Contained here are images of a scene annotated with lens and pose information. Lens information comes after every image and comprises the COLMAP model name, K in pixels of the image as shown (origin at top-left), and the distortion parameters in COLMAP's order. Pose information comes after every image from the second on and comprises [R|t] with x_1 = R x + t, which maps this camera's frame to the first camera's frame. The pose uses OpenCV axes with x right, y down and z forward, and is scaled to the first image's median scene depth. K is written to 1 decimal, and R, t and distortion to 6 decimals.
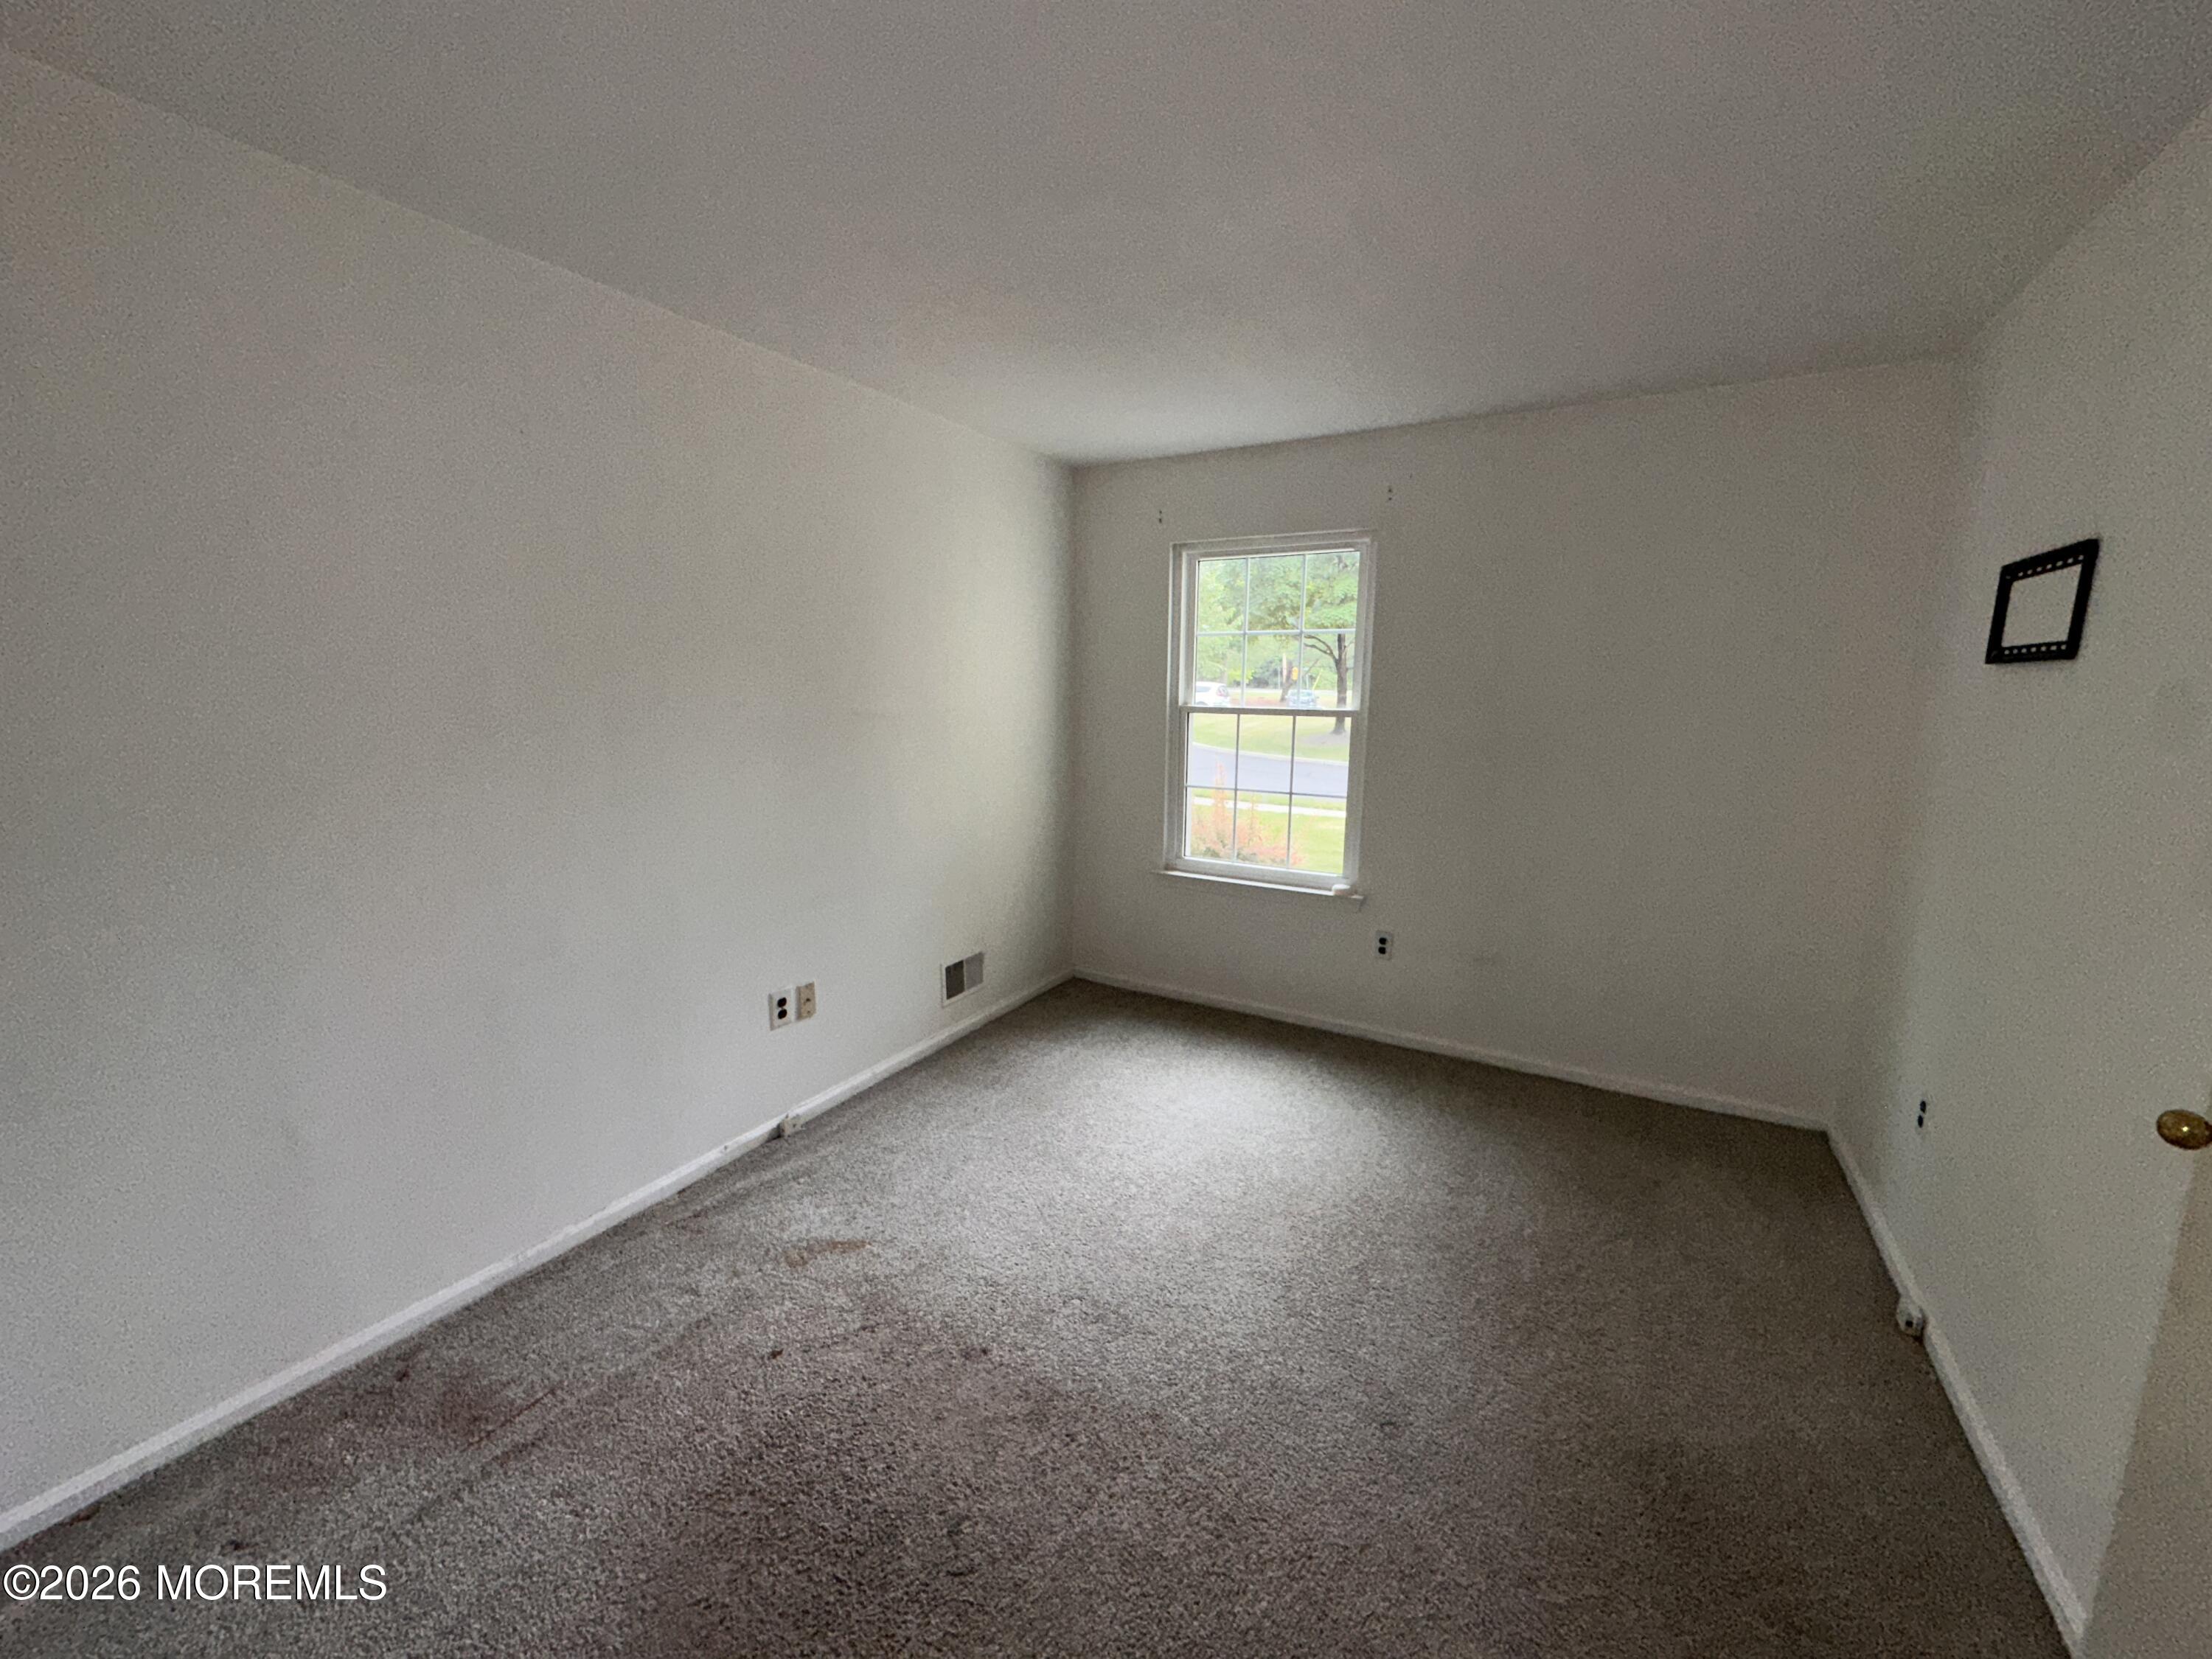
lens RADIAL K [[887.0, 0, 1103.5], [0, 887.0, 829.7], [0, 0, 1]] dist [-0.001844, -0.000144]
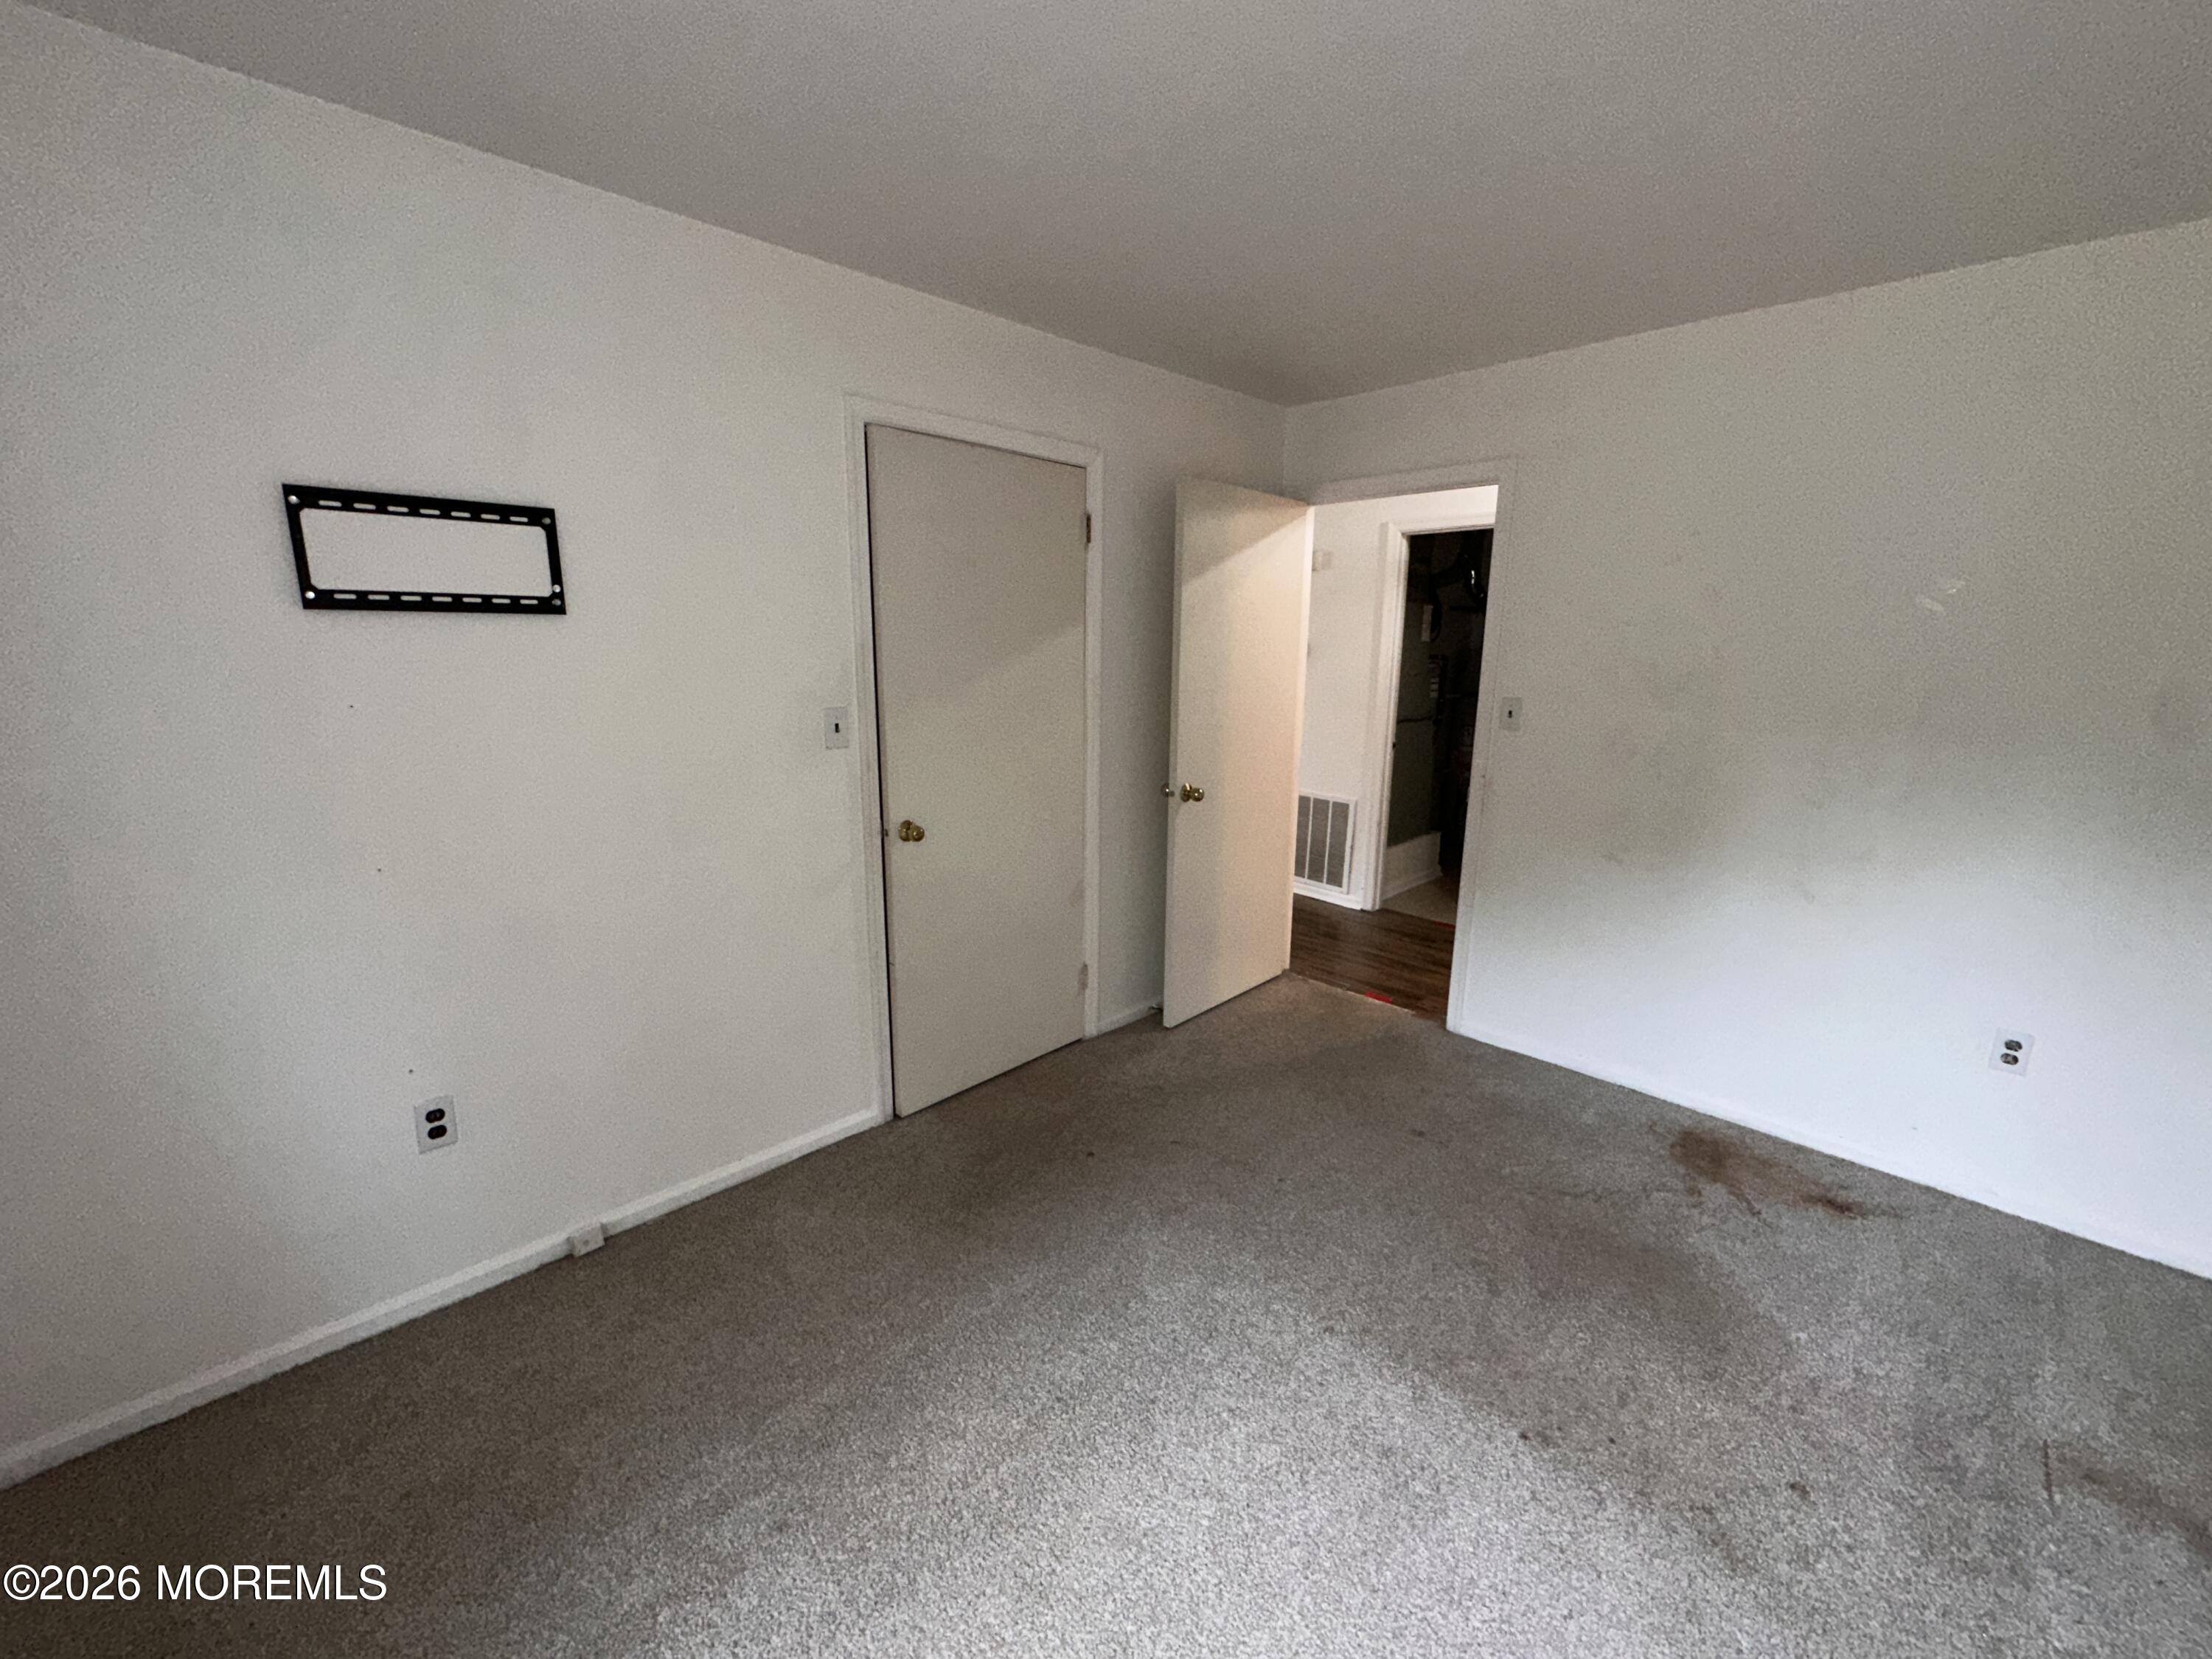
lens RADIAL K [[887.0, 0, 1103.5], [0, 887.0, 829.7], [0, 0, 1]] dist [-0.001844, -0.000144]
pose [[-0.963460, -0.072412, 0.257880, 0.067050], [0.029636, 0.928034, 0.371314, -0.239485], [-0.266209, 0.365389, -0.891978, 1.370066]]
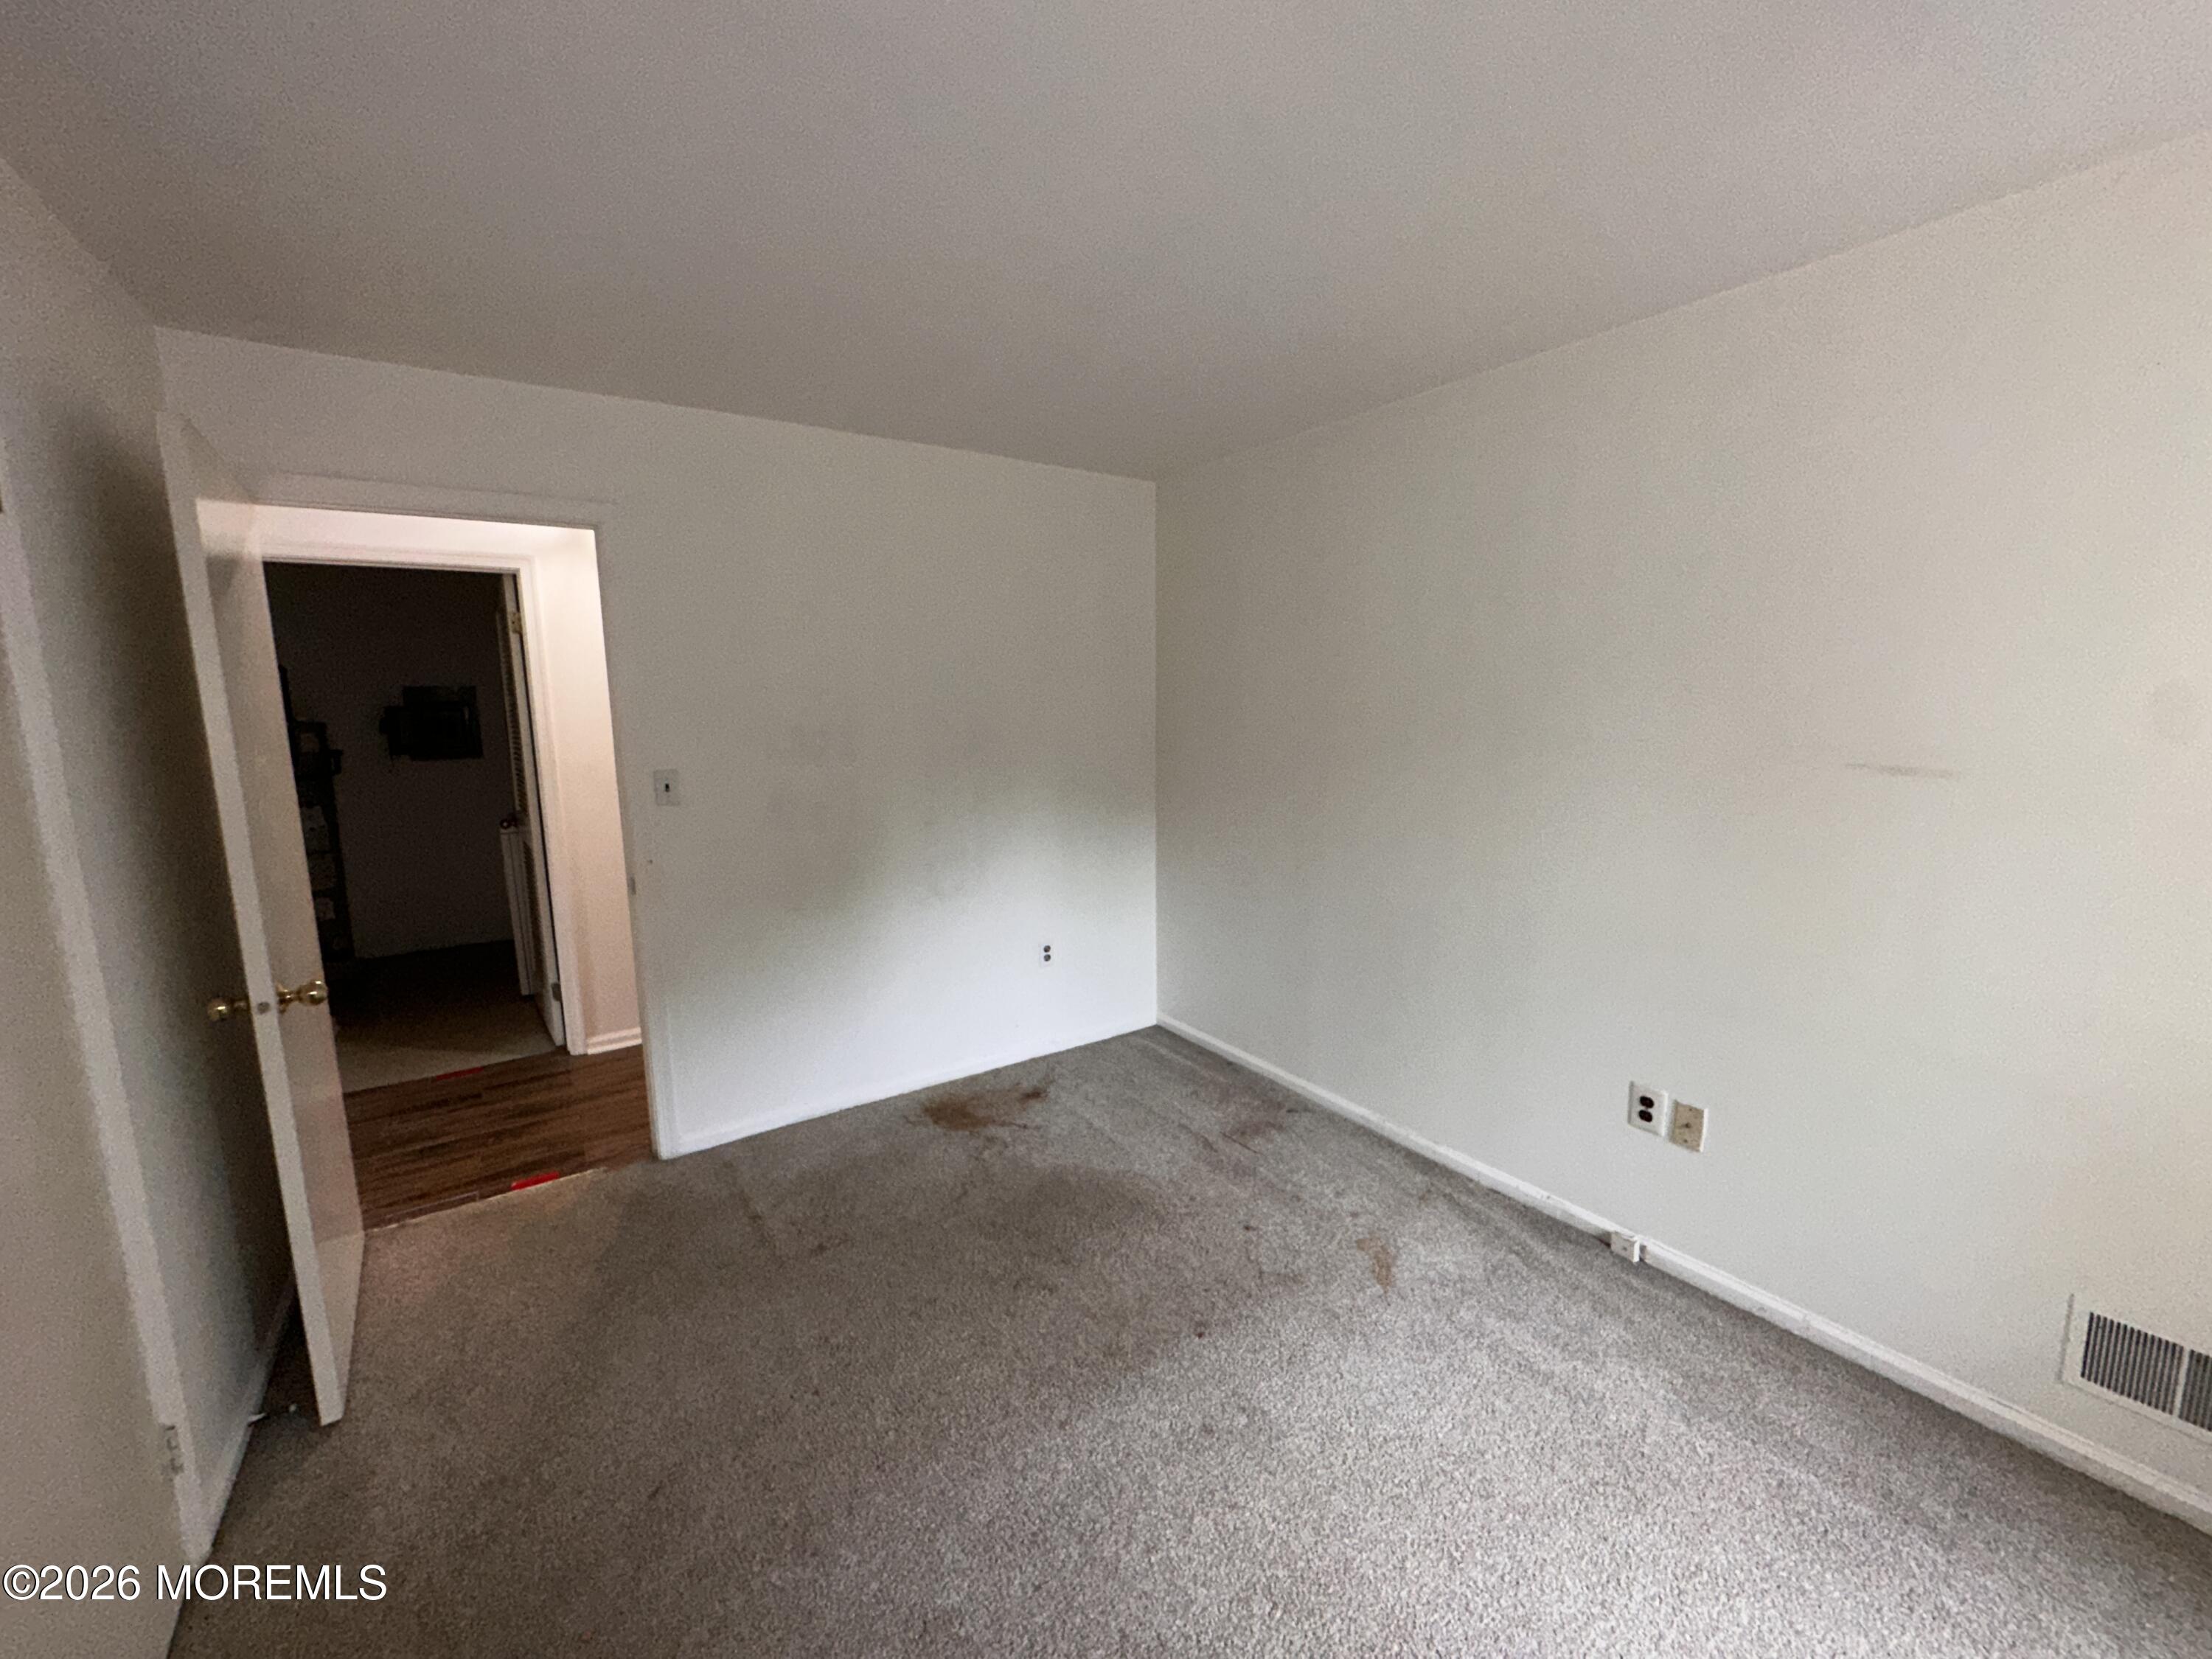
lens RADIAL K [[887.0, 0, 1103.5], [0, 887.0, 829.7], [0, 0, 1]] dist [-0.001844, -0.000144]
pose [[-0.427934, 0.135598, -0.893580, 0.656091], [-0.146359, 0.965235, 0.216563, -0.181556], [0.891881, 0.223458, -0.393211, 0.974884]]
